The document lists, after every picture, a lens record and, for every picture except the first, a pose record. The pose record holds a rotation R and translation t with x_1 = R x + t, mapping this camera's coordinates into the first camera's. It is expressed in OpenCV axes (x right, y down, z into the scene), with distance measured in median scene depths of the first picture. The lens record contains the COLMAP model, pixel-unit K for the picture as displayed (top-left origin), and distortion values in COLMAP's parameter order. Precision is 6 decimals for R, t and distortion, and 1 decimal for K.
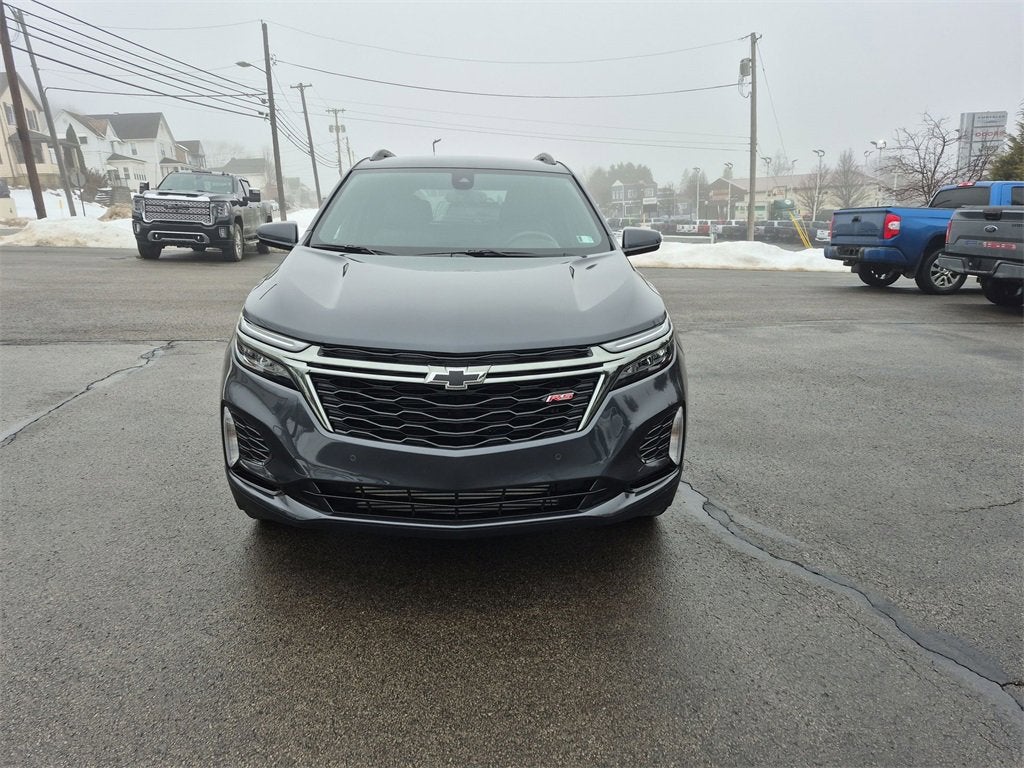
lens RADIAL K [[708.1, 0, 522.3], [0, 708.1, 383.4], [0, 0, 1]] dist [0.077754, -0.072590]
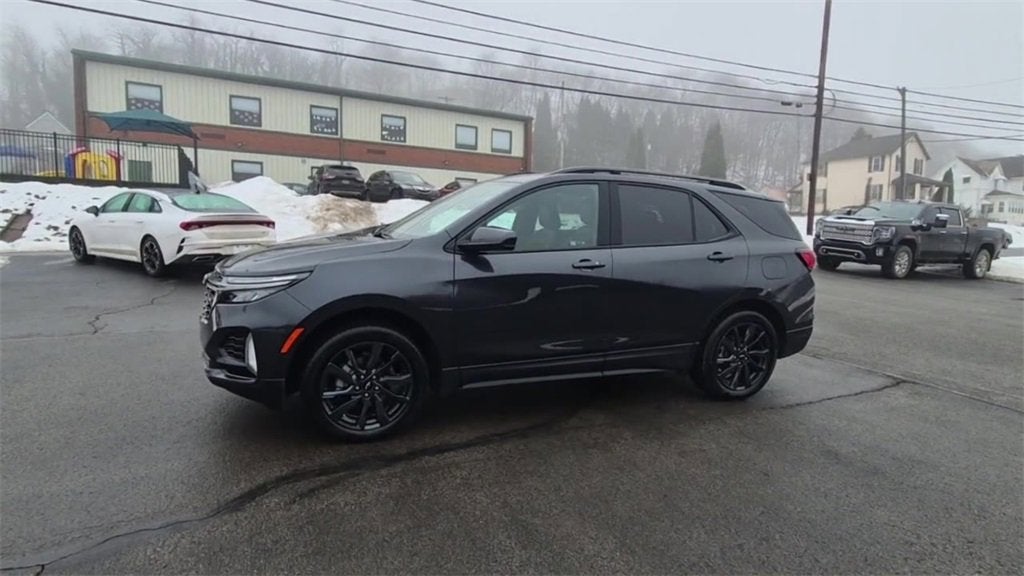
lens RADIAL K [[564.7, 0, 506.9], [0, 564.7, 291.9], [0, 0, 1]] dist [-0.000079, 0.000343]
pose [[0.306945, 0.143343, -0.940871, 0.198833], [-0.269476, 0.961227, 0.058531, -0.034887], [0.912780, 0.235576, 0.333671, 0.146420]]
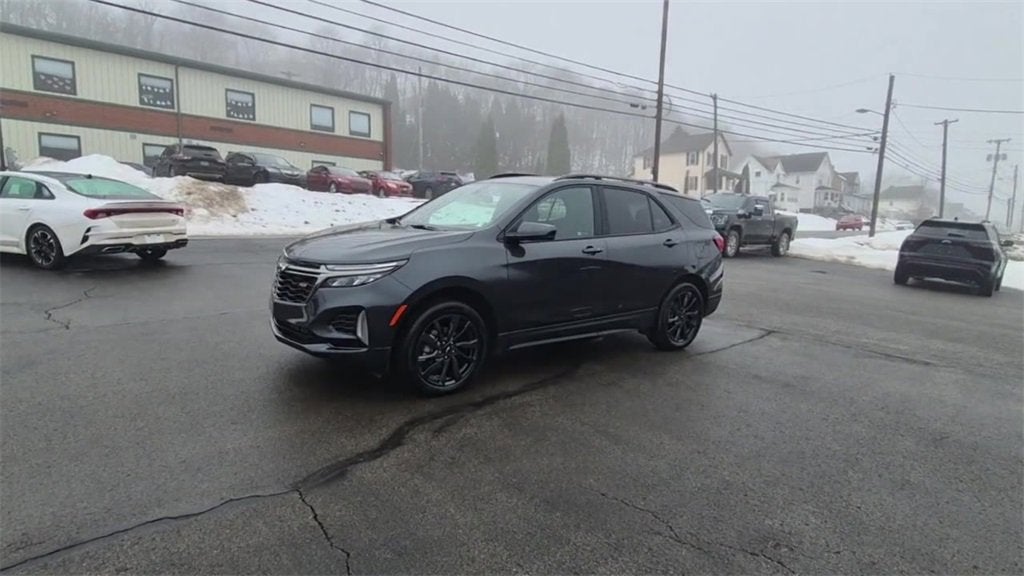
lens RADIAL K [[568.5, 0, 512.0], [0, 568.5, 288.0], [0, 0, 1]] dist [0.001240, -0.002232]
pose [[0.559428, 0.147343, -0.815677, 0.214230], [-0.248922, 0.968514, 0.004230, -0.016102], [0.790619, 0.200674, 0.578491, 0.063231]]
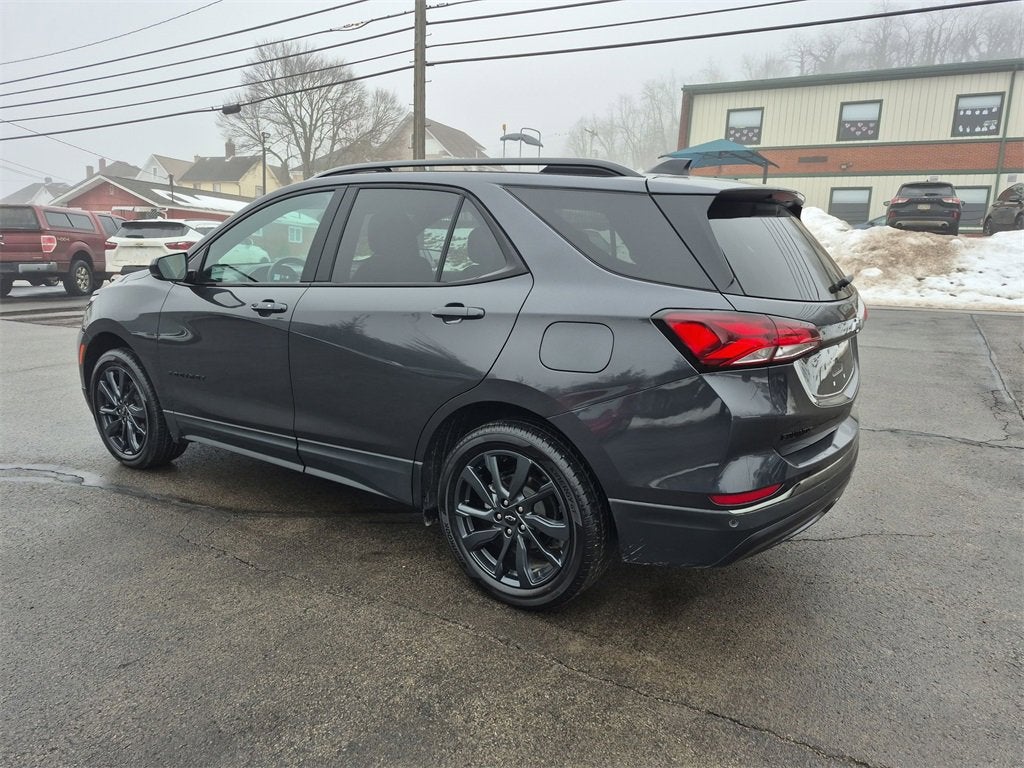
lens RADIAL K [[718.3, 0, 501.0], [0, 718.3, 365.6], [0, 0, 1]] dist [0.051683, -0.049977]
pose [[-0.629566, 0.126275, -0.766617, 0.127756], [-0.202719, 0.925828, 0.318978, -0.093305], [0.750034, 0.356226, -0.557272, 0.373921]]
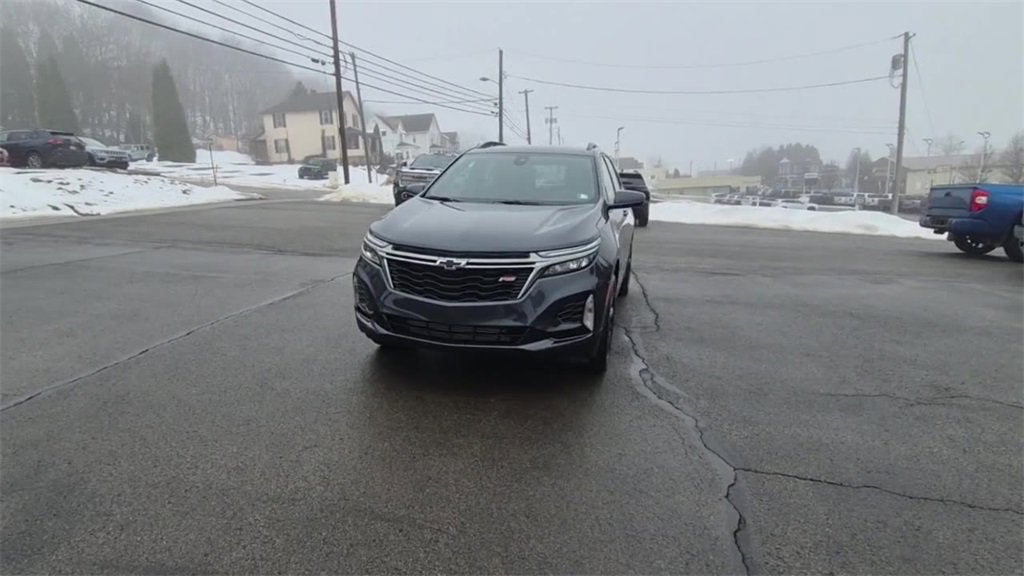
lens RADIAL K [[564.7, 0, 506.9], [0, 564.7, 291.9], [0, 0, 1]] dist [-0.000079, 0.000343]
pose [[0.948154, 0.073538, -0.309185, 0.060405], [-0.087270, 0.995708, -0.030800, 0.011672], [0.305593, 0.056186, 0.950503, -0.044058]]
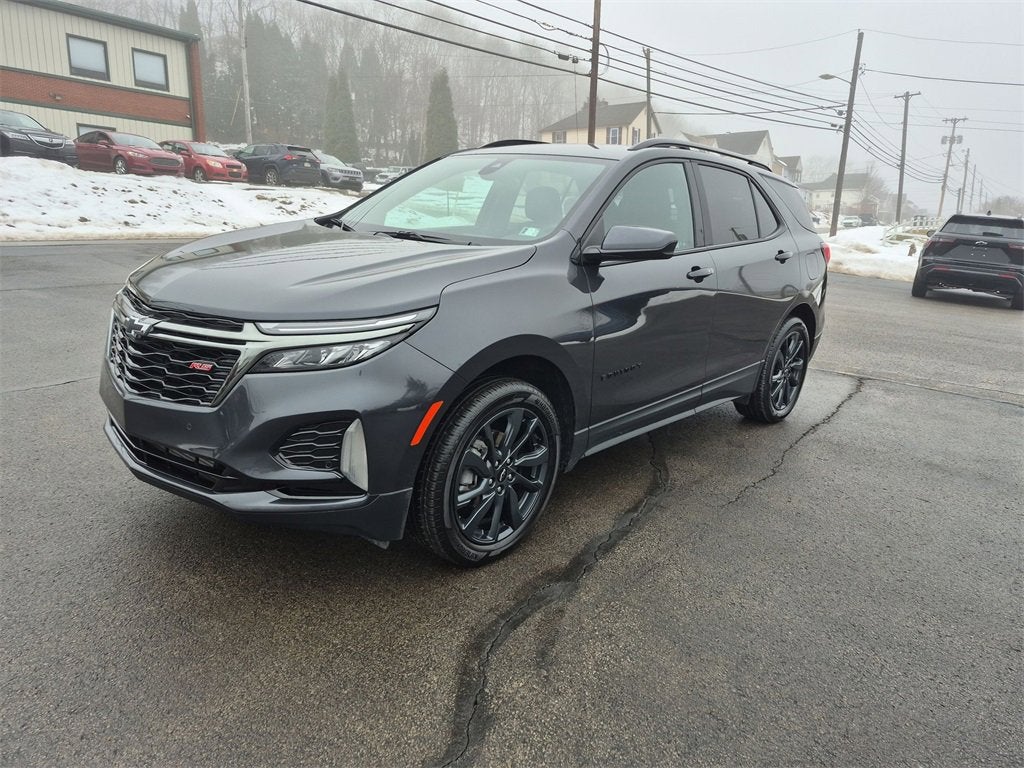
lens RADIAL K [[720.3, 0, 523.7], [0, 720.3, 369.9], [0, 0, 1]] dist [0.077438, -0.072098]
pose [[0.715231, 0.192008, -0.671996, 0.124944], [-0.220208, 0.974458, 0.044054, -0.014042], [0.663290, 0.116470, 0.739244, 0.068057]]
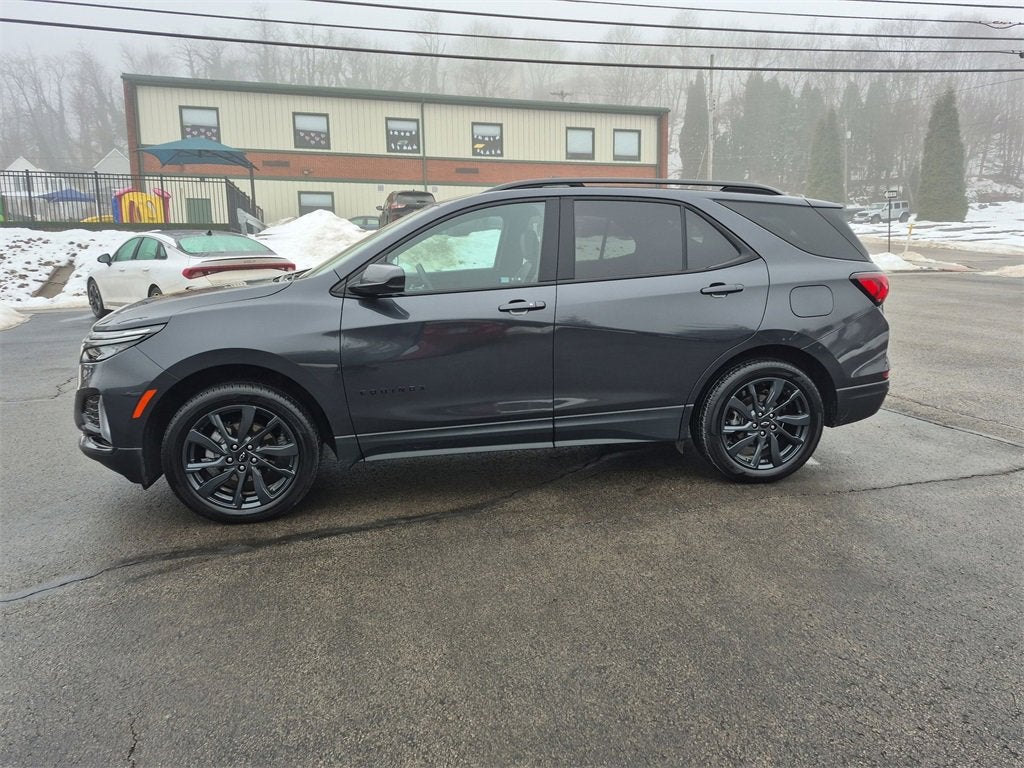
lens RADIAL K [[715.6, 0, 514.3], [0, 715.6, 365.9], [0, 0, 1]] dist [0.073808, -0.073464]
pose [[0.117506, 0.169951, -0.978422, 0.214908], [-0.232281, 0.962621, 0.139310, -0.050624], [0.965525, 0.210899, 0.152590, 0.205114]]
